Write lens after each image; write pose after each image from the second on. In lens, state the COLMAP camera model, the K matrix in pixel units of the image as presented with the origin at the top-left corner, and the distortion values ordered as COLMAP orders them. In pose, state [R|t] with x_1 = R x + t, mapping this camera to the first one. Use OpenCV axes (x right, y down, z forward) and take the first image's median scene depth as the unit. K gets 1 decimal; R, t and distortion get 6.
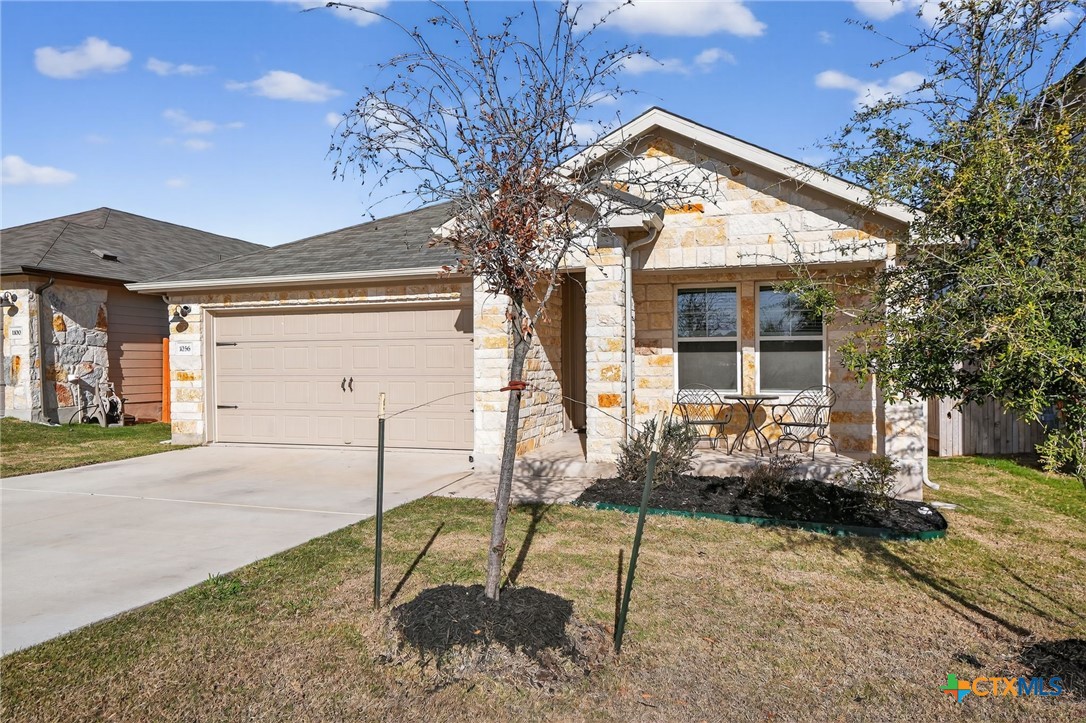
lens RADIAL K [[679.2, 0, 537.8], [0, 679.2, 368.3], [0, 0, 1]] dist [0.020096, 0.000088]
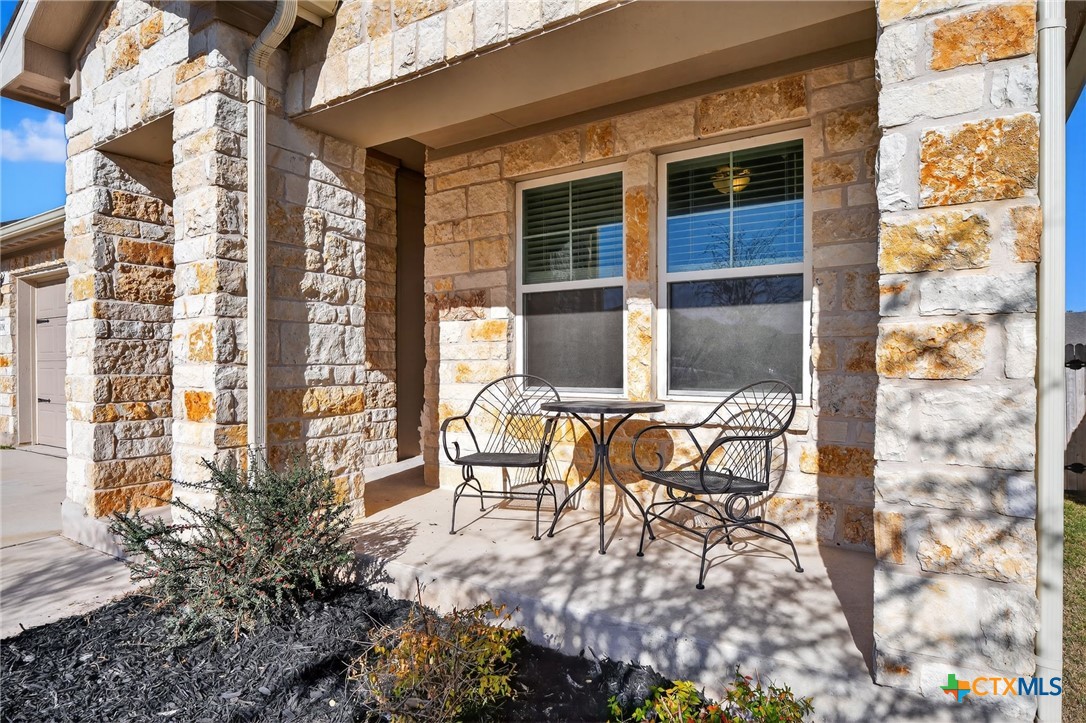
lens RADIAL K [[595.5, 0, 546.1], [0, 595.5, 362.0], [0, 0, 1]] dist [0.004158, -0.000270]
pose [[0.966218, 0.003418, -0.257703, 0.338377], [-0.003837, 0.999992, -0.001126, 0.012906], [0.257698, 0.002077, 0.966223, 0.569417]]
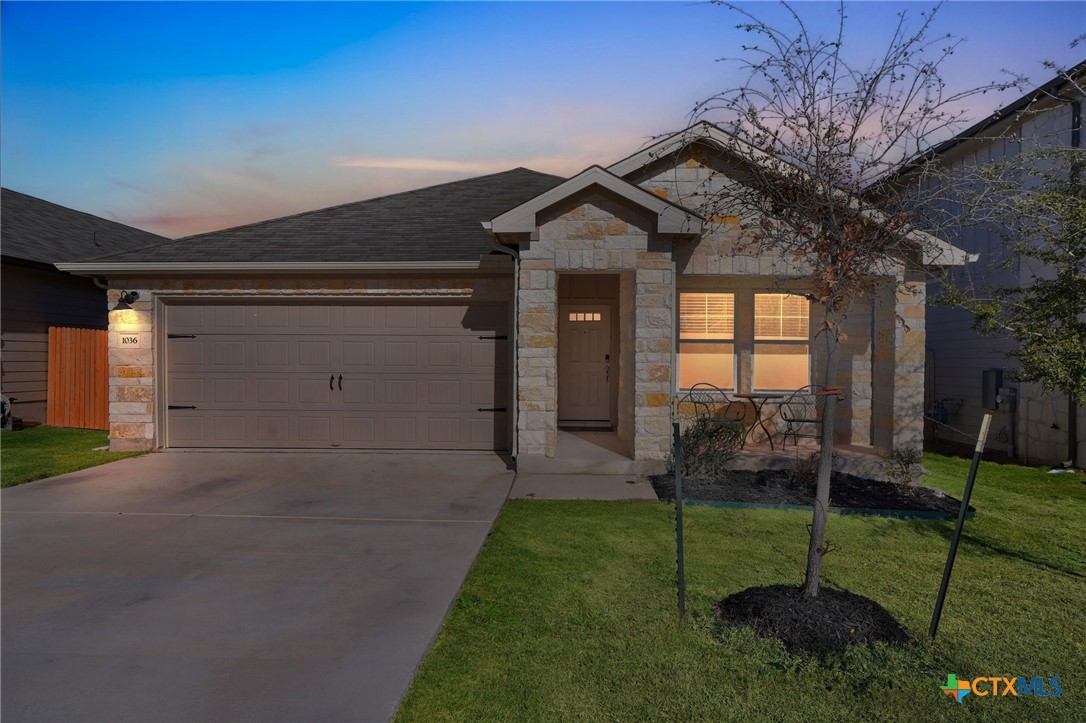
lens RADIAL K [[664.0, 0, 545.4], [0, 664.0, 358.4], [0, 0, 1]] dist [0.007130, -0.000171]
pose [[0.967172, 0.013632, 0.253757, -0.260334], [-0.010318, 0.999843, -0.014390, 0.000830], [-0.253914, 0.011299, 0.967161, 0.055490]]
